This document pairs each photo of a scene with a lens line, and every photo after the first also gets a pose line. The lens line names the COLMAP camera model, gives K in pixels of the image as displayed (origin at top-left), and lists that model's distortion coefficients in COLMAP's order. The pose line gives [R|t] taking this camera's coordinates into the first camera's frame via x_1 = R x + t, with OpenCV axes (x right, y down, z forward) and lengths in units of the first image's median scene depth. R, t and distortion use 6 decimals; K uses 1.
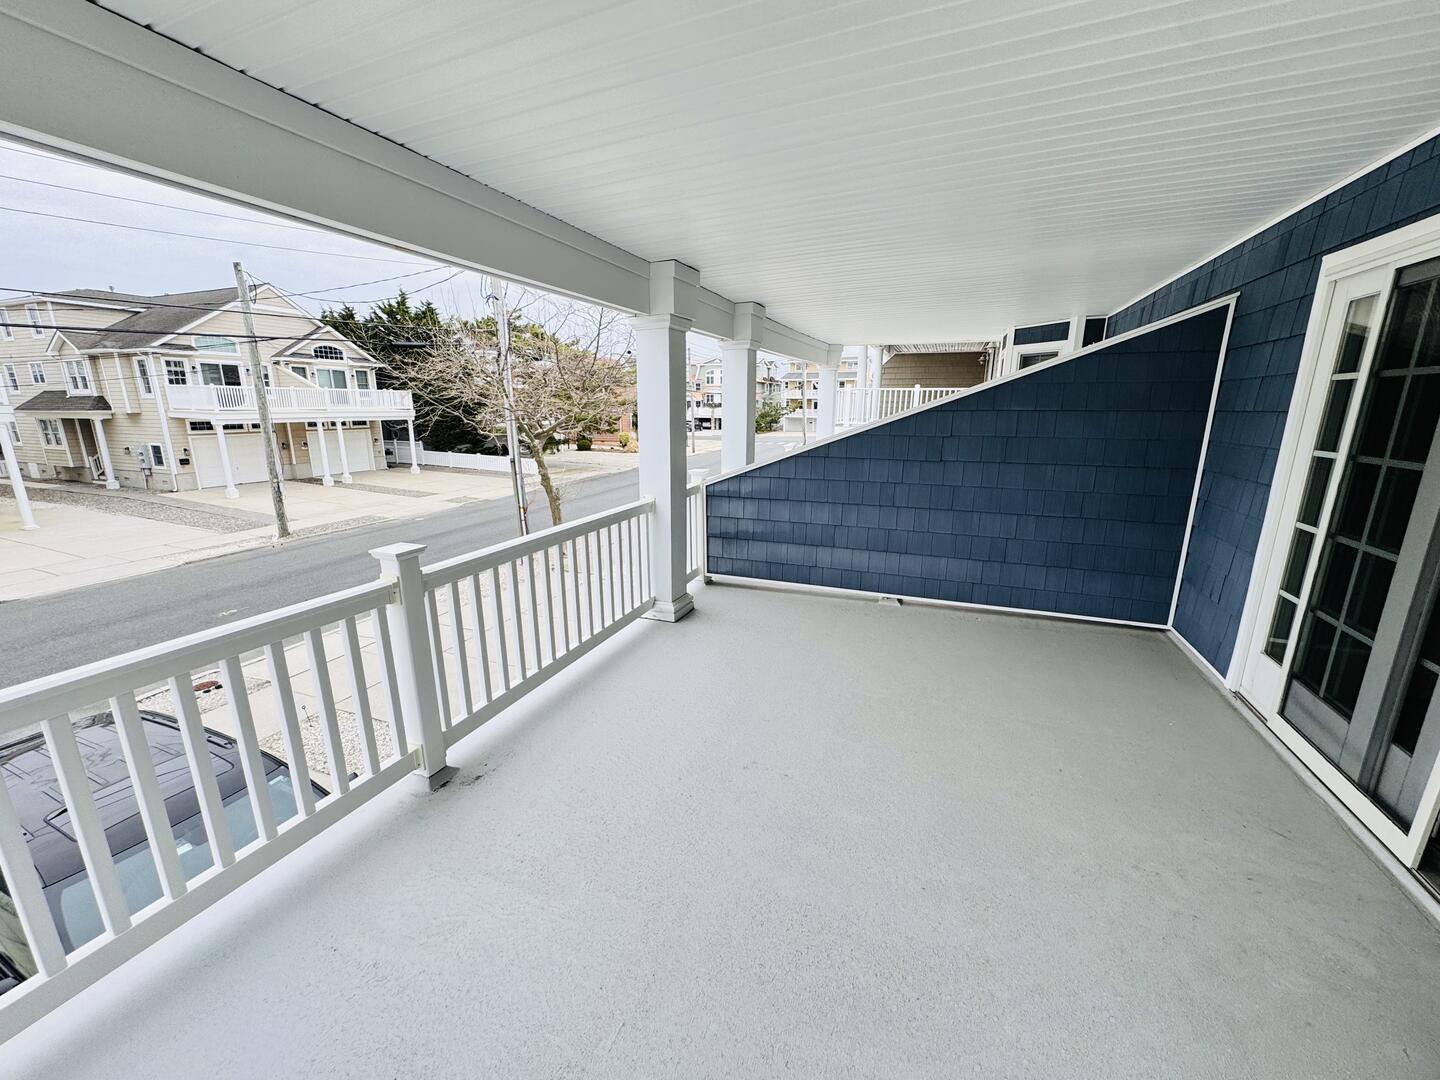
lens RADIAL K [[576.7, 0, 715.0], [0, 576.7, 545.7], [0, 0, 1]] dist [0.000748, 0.000373]
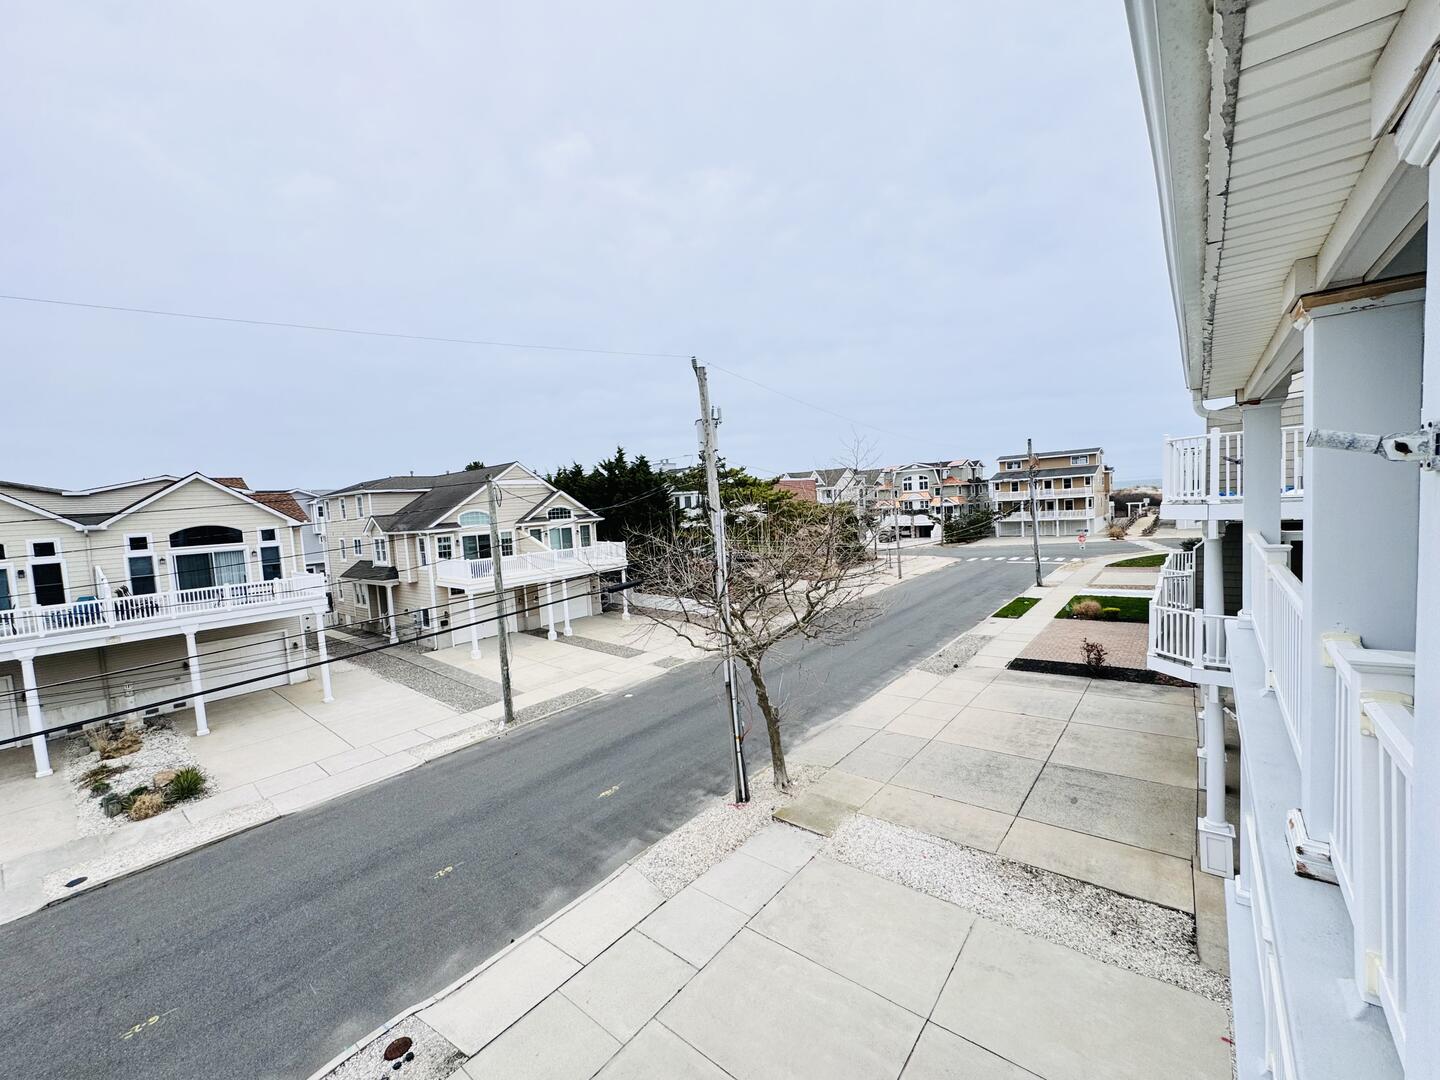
lens RADIAL K [[576.7, 0, 718.3], [0, 576.7, 539.7], [0, 0, 1]] dist [0.000748, 0.000373]
pose [[0.949883, -0.047250, -0.309014, -0.042044], [-0.005608, 0.985776, -0.167969, -0.107556], [0.312556, 0.161284, 0.936107, 0.070274]]
